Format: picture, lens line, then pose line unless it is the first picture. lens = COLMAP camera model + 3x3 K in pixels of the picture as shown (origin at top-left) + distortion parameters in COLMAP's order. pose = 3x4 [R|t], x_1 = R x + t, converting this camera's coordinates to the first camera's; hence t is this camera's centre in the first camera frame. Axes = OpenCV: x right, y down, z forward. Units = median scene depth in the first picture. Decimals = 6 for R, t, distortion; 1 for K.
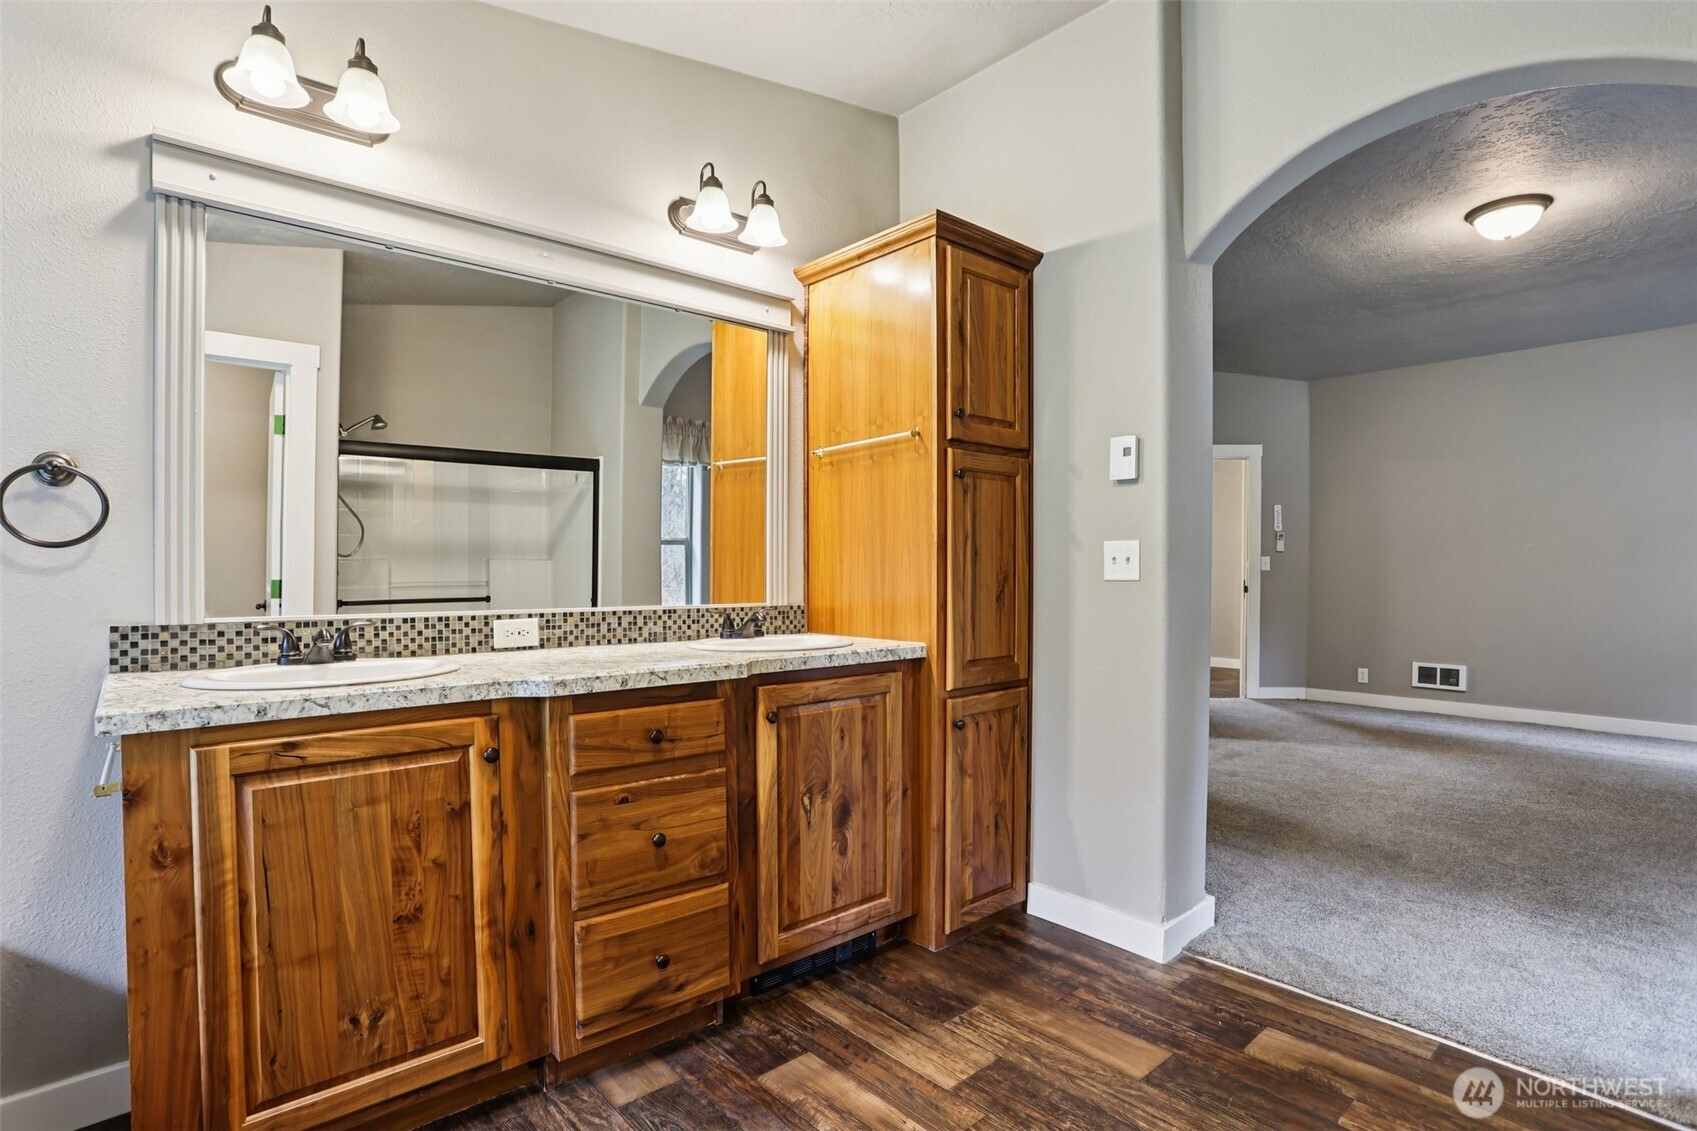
lens RADIAL K [[865.1, 0, 850.8], [0, 865.1, 573.4], [0, 0, 1]] dist [0.003890, 0.001459]
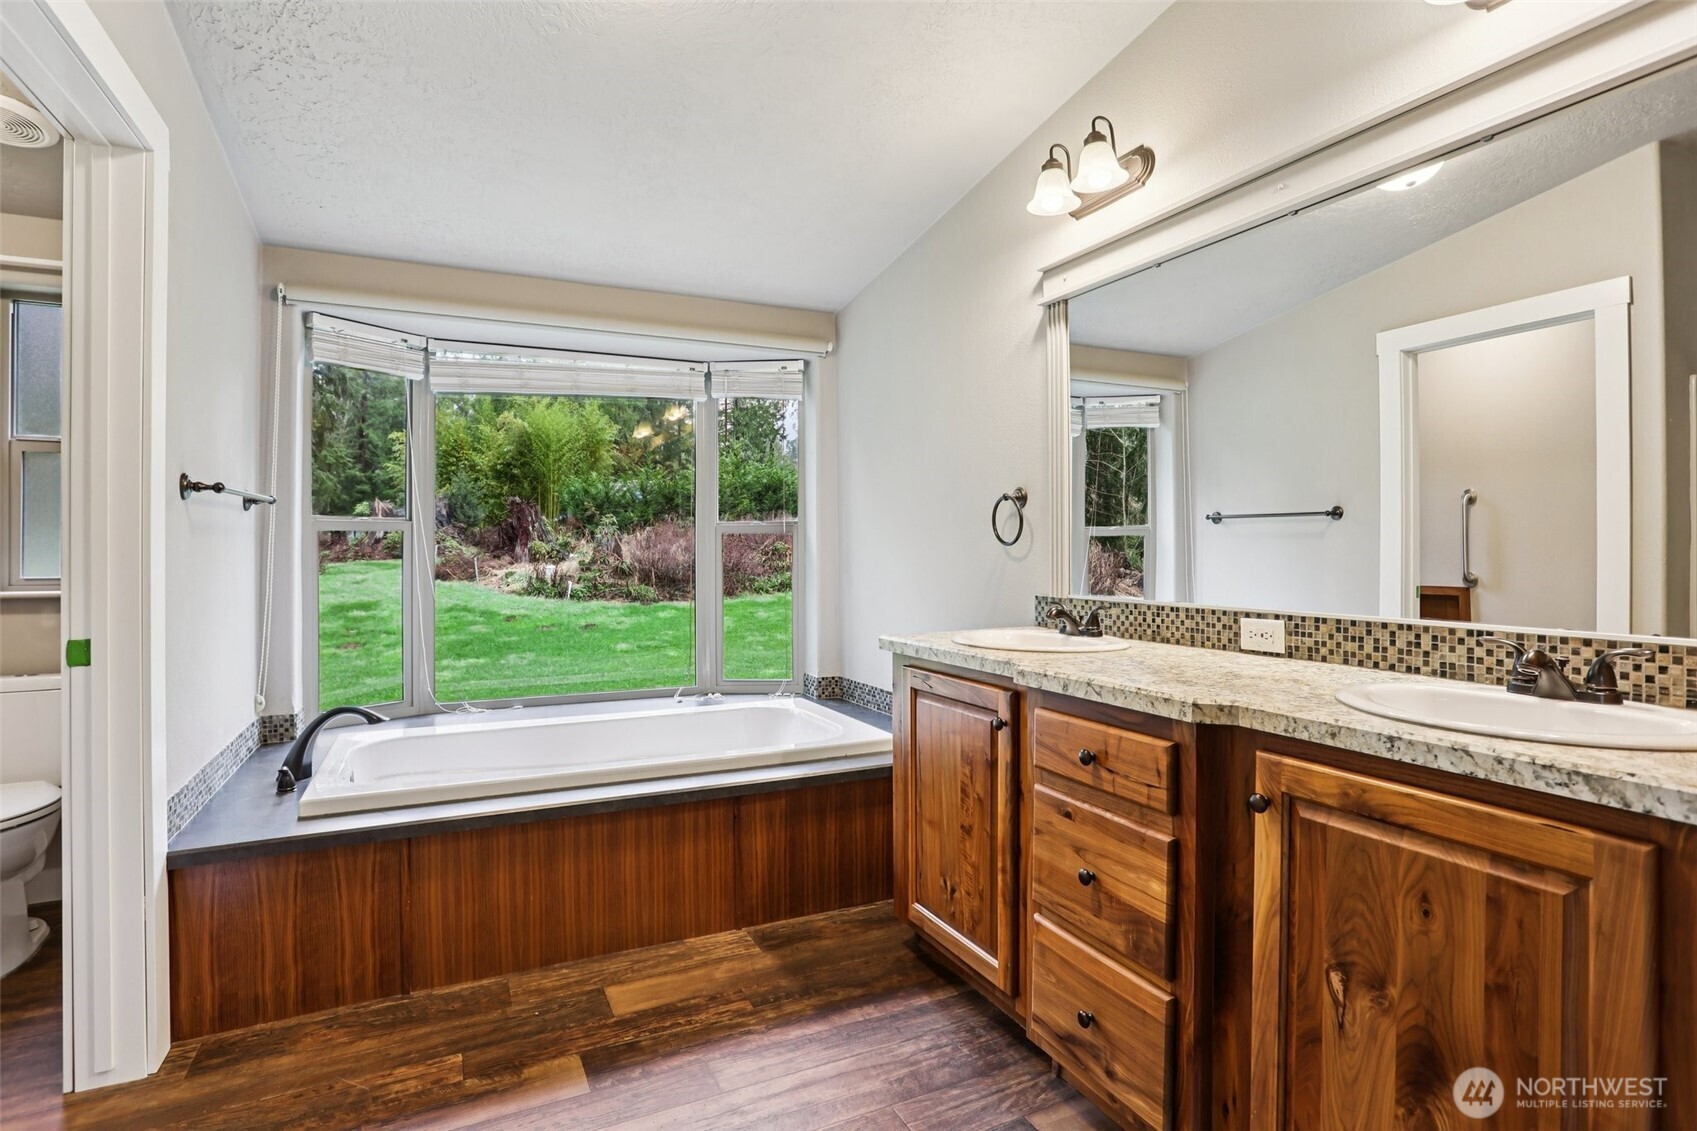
lens RADIAL K [[865.1, 0, 852.5], [0, 865.1, 553.1], [0, 0, 1]] dist [0.003890, 0.001459]
pose [[-0.256038, 0.003504, -0.966660, 0.566423], [-0.001166, 0.999992, 0.003934, -0.016644], [0.966666, 0.002134, -0.256031, 0.835729]]
